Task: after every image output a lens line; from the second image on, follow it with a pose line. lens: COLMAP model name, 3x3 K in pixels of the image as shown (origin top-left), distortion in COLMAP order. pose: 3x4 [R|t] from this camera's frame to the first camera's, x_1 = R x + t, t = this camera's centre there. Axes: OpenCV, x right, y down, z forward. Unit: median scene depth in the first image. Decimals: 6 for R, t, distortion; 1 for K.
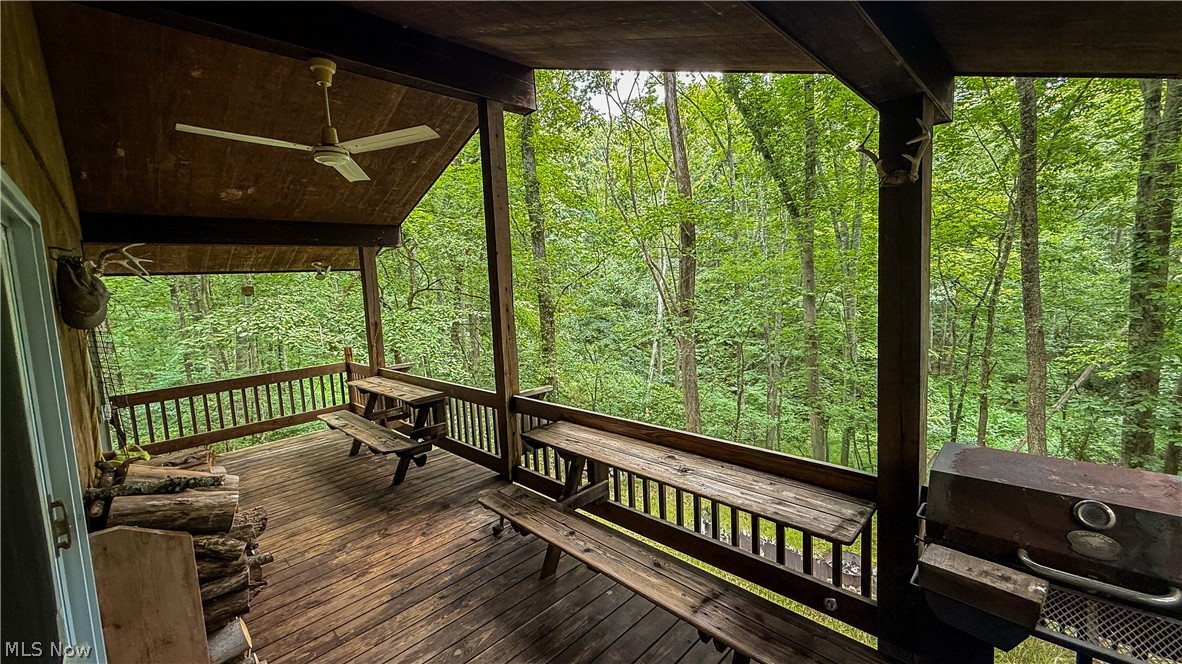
lens RADIAL K [[473.1, 0, 587.3], [0, 473.1, 329.8], [0, 0, 1]] dist [0.002244, 0.000546]
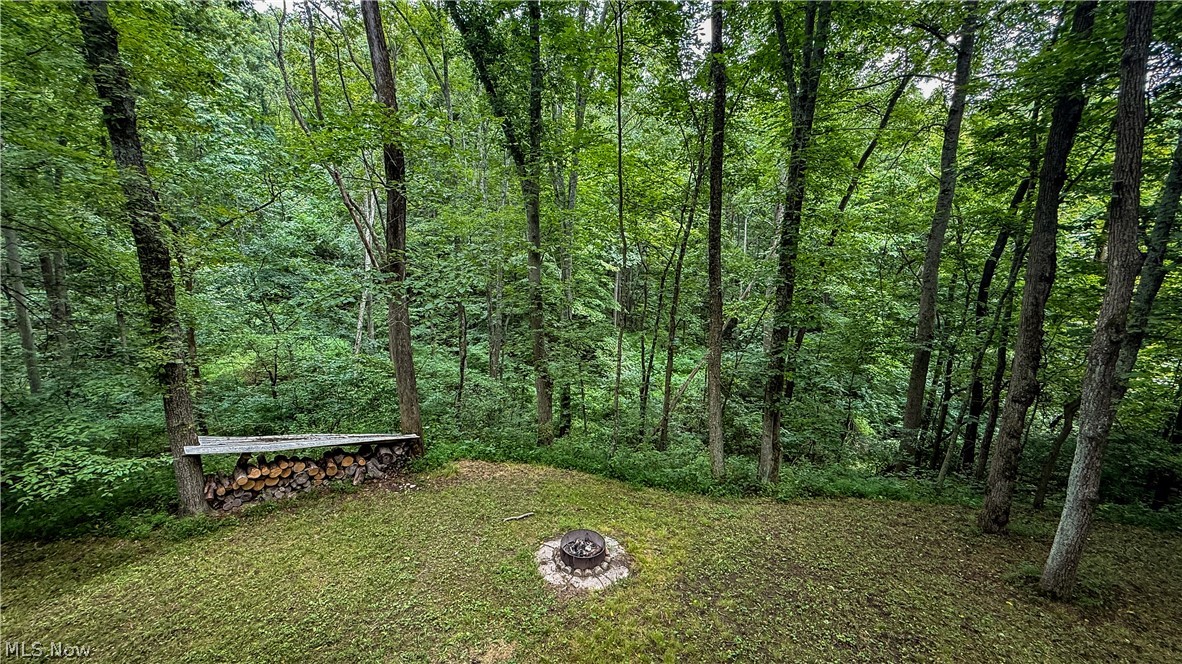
lens RADIAL K [[473.1, 0, 586.8], [0, 473.1, 334.6], [0, 0, 1]] dist [0.002244, 0.000546]
pose [[0.840196, -0.045388, 0.540380, 0.029219], [-0.010235, 0.994986, 0.099486, -0.003886], [-0.542186, -0.089119, 0.835519, 0.100382]]
